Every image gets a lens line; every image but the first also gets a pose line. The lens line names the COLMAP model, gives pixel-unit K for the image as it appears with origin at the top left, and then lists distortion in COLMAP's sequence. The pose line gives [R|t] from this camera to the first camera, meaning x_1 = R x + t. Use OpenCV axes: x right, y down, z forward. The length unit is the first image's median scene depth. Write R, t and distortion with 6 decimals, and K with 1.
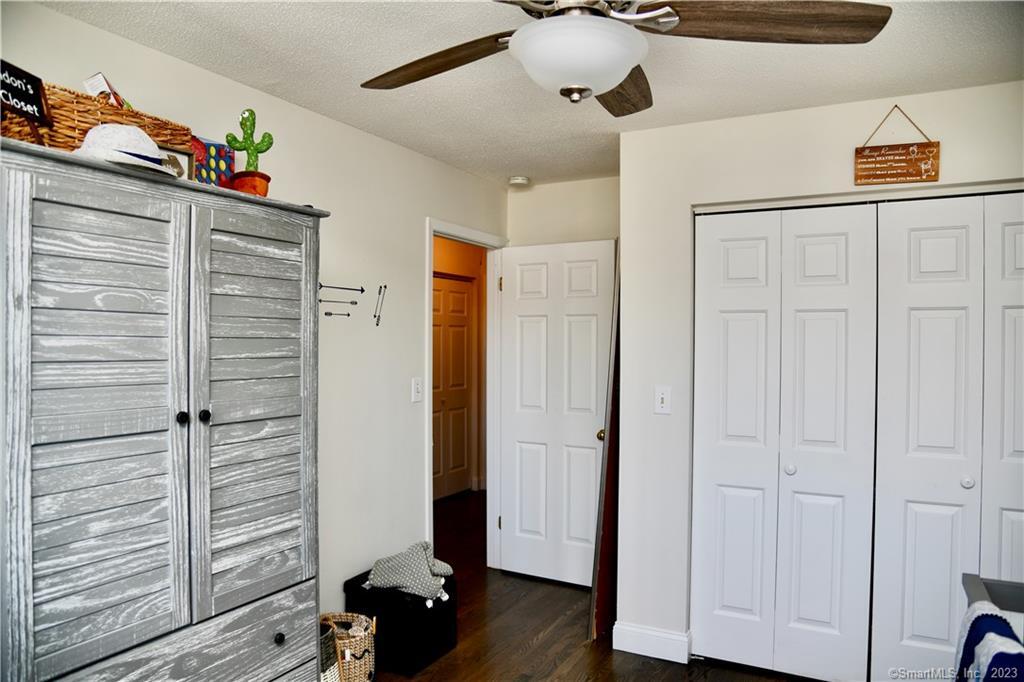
lens RADIAL K [[704.6, 0, 512.8], [0, 704.6, 345.7], [0, 0, 1]] dist [-0.093687, 0.030231]
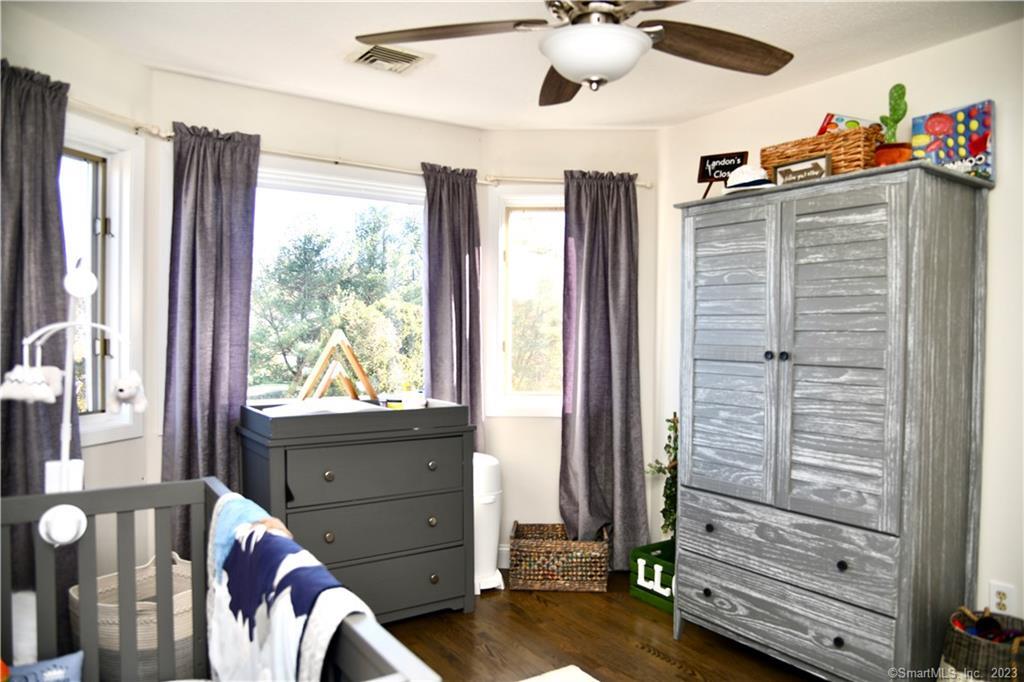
lens RADIAL K [[704.6, 0, 512.3], [0, 704.6, 337.6], [0, 0, 1]] dist [-0.093687, 0.030231]
pose [[-0.469705, -0.001522, -0.882822, 0.968331], [-0.016151, 0.999846, 0.006870, 0.062620], [0.882676, 0.017486, -0.469657, 1.131041]]
